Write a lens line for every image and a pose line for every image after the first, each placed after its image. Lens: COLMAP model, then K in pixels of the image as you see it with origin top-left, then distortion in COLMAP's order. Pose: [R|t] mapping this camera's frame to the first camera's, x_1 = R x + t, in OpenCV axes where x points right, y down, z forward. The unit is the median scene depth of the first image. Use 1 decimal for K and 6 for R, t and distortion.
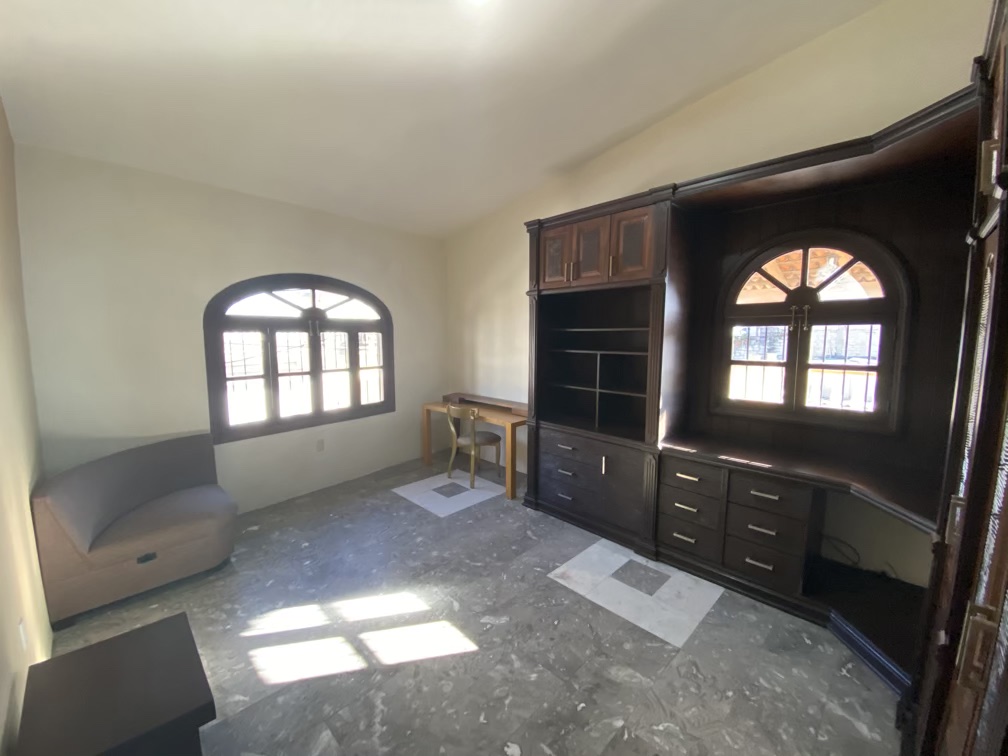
lens RADIAL K [[405.2, 0, 501.8], [0, 405.2, 377.3], [0, 0, 1]] dist [0.040804, -0.026849]
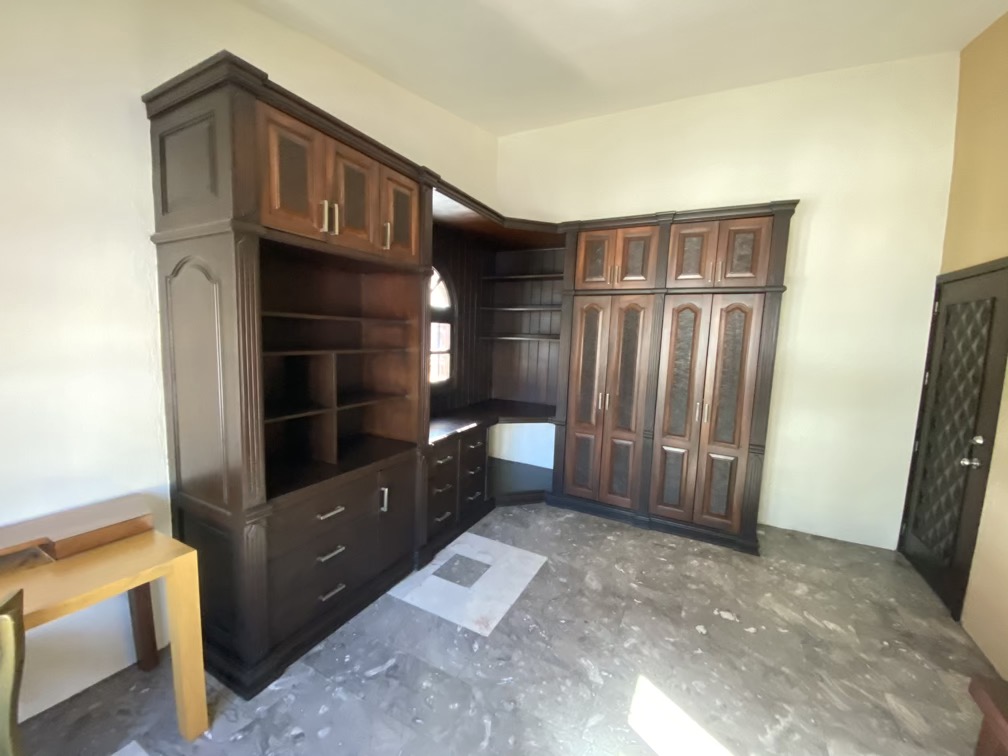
lens RADIAL K [[405.2, 0, 501.8], [0, 405.2, 377.3], [0, 0, 1]] dist [0.040804, -0.026849]
pose [[-0.295532, -0.118101, 0.948005, -0.673294], [0.070473, 0.986930, 0.144920, -0.138357], [-0.952730, 0.109637, -0.283347, 1.306226]]
